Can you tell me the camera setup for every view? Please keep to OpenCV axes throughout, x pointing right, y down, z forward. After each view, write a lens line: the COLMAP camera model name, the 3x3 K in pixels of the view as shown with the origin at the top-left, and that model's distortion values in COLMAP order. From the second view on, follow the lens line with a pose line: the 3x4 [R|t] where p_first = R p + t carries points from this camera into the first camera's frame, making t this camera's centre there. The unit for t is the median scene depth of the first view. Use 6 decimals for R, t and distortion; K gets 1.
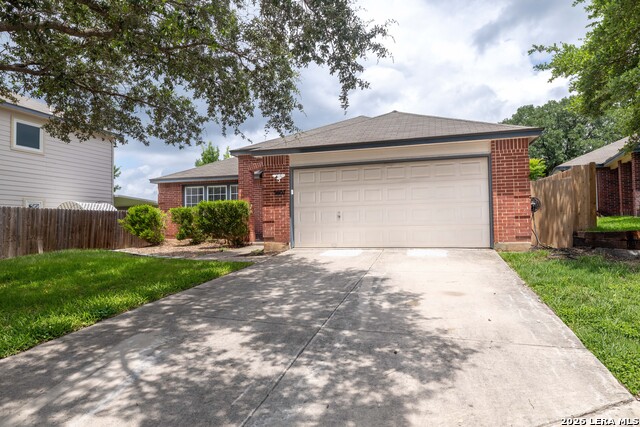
lens RADIAL K [[390.4, 0, 319.7], [0, 390.4, 213.1], [0, 0, 1]] dist [0.002690, 0.000386]
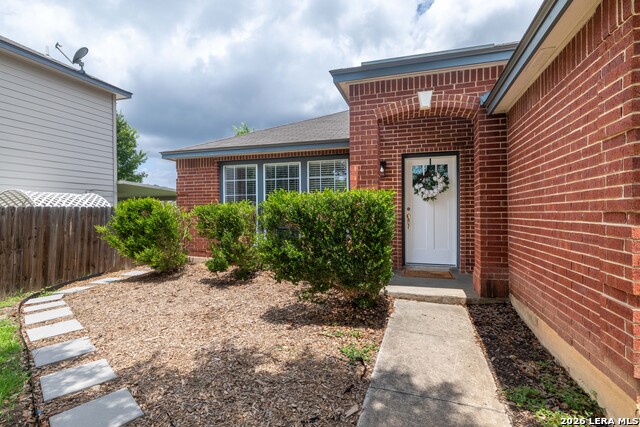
lens RADIAL K [[317.7, 0, 316.3], [0, 317.7, 215.0], [0, 0, 1]] dist [-0.000352, -0.000190]
pose [[0.999524, 0.010750, -0.028916, -0.218244], [-0.009505, 0.999035, 0.042877, -0.018817], [0.029349, -0.042581, 0.998662, 0.603754]]
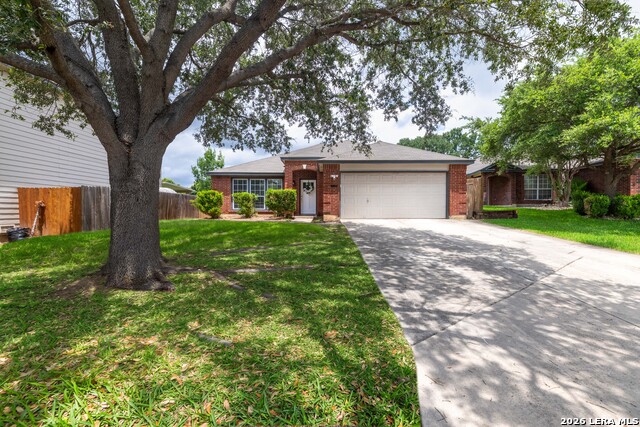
lens RADIAL K [[278.6, 0, 324.0], [0, 278.6, 213.9], [0, 0, 1]] dist [0.005267, 0.000327]
pose [[0.955541, 0.011889, 0.294618, -0.358754], [-0.024912, 0.998869, 0.040489, 0.014695], [-0.293804, -0.046028, 0.954757, -0.104547]]
